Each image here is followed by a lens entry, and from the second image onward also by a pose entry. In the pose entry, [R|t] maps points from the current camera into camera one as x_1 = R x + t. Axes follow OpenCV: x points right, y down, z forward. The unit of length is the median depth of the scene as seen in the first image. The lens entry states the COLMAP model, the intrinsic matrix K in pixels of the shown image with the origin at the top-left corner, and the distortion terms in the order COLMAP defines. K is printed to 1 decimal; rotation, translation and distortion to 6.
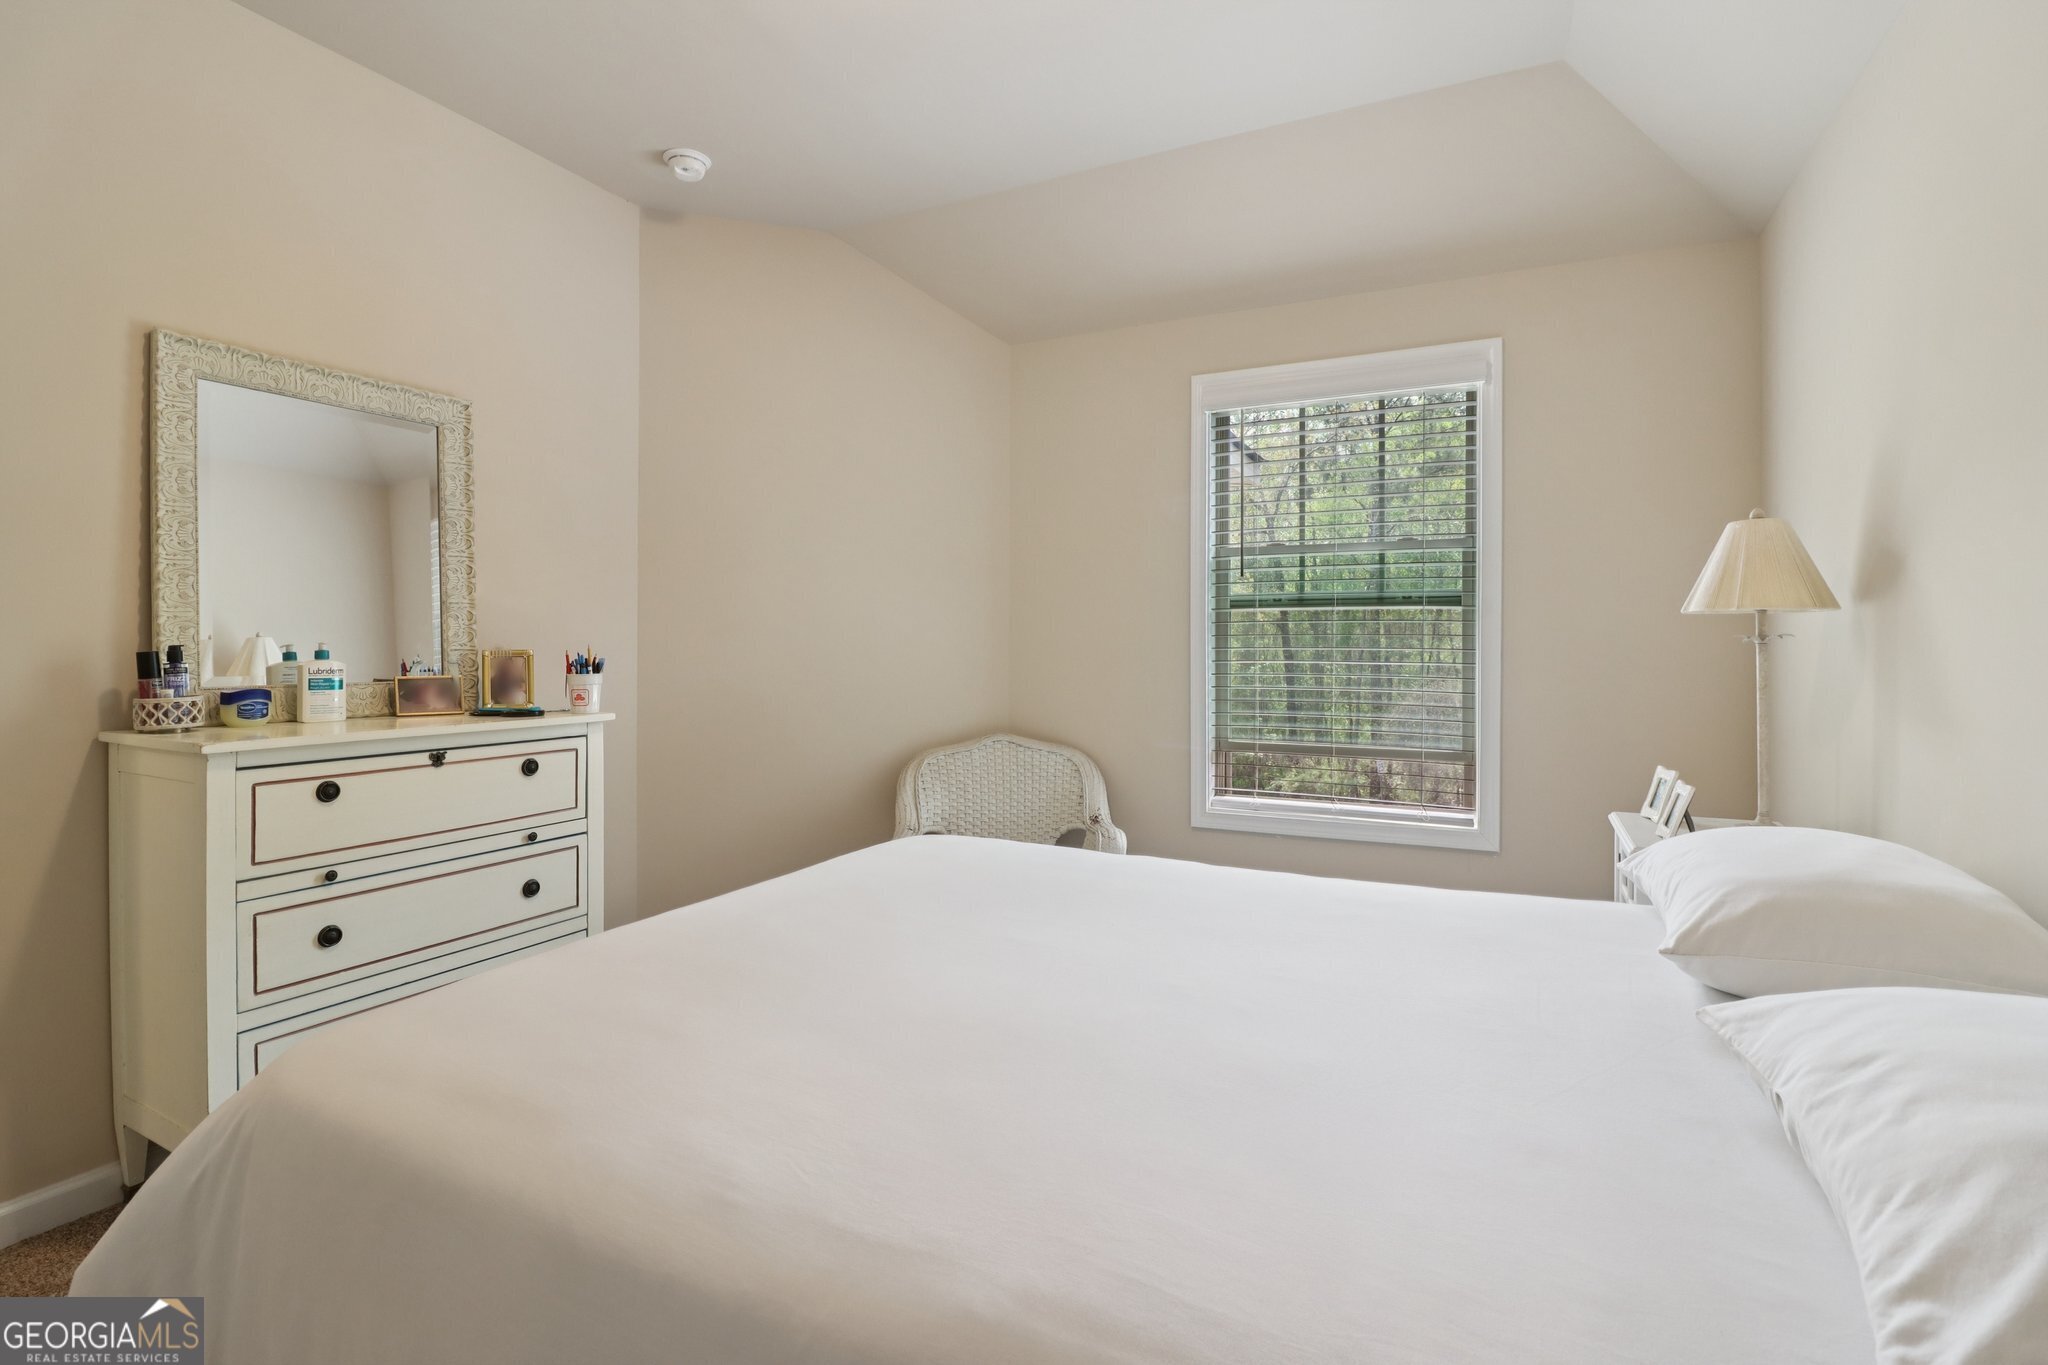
lens RADIAL K [[956.4, 0, 1022.2], [0, 956.4, 663.7], [0, 0, 1]] dist [-0.002747, -0.011182]
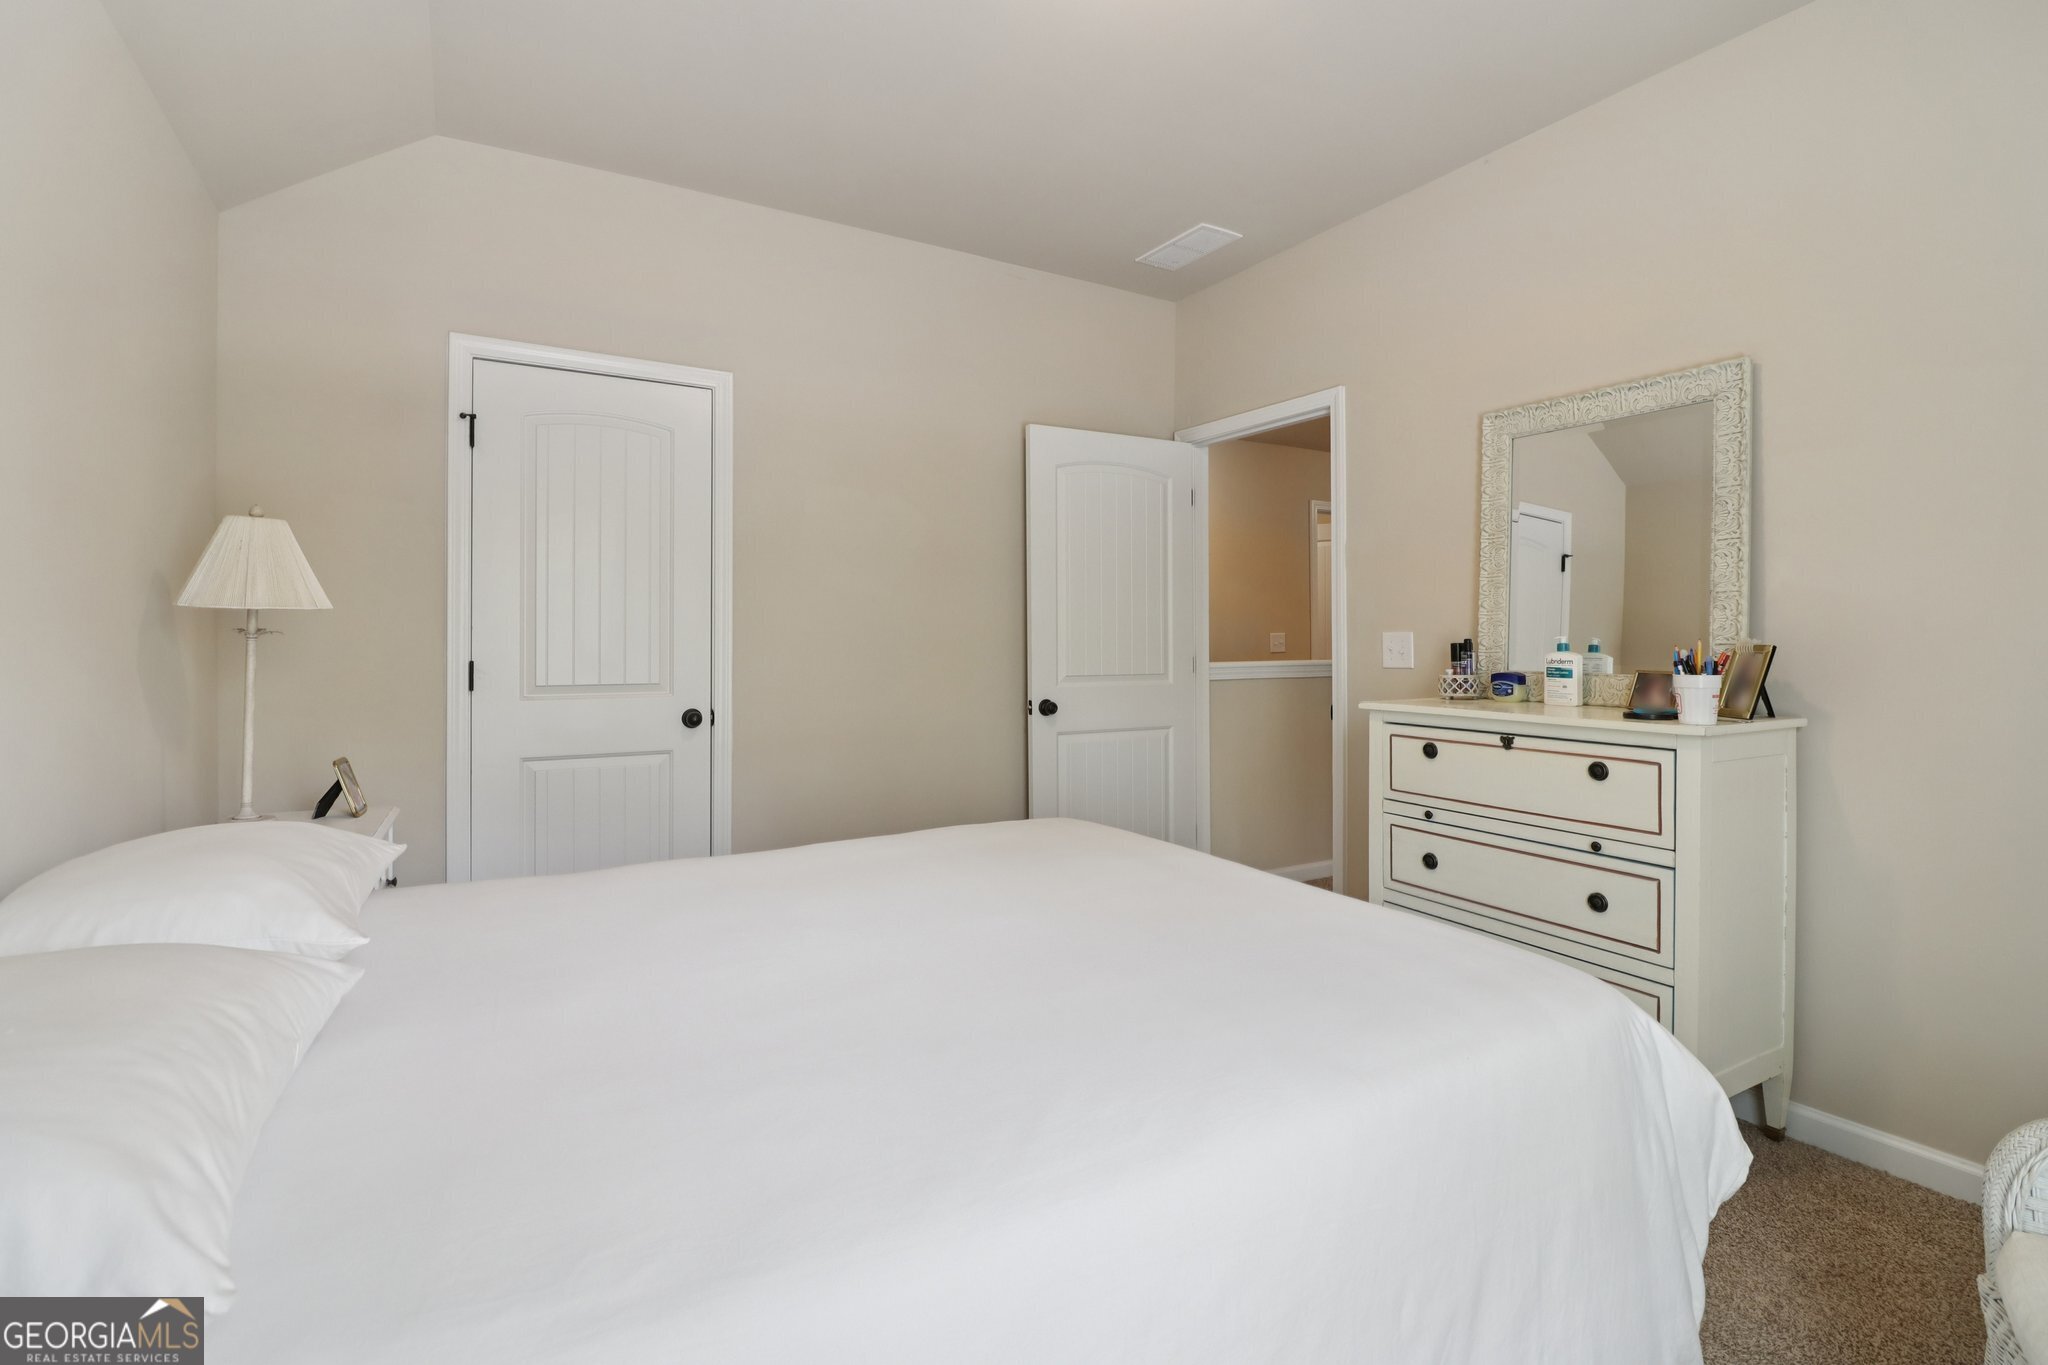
lens RADIAL K [[956.4, 0, 995.2], [0, 956.4, 630.0], [0, 0, 1]] dist [-0.002747, -0.011182]
pose [[-0.576939, -0.004382, -0.816776, 0.617912], [-0.014458, 0.999884, 0.004848, -0.026371], [0.816660, 0.014606, -0.576935, 1.124433]]
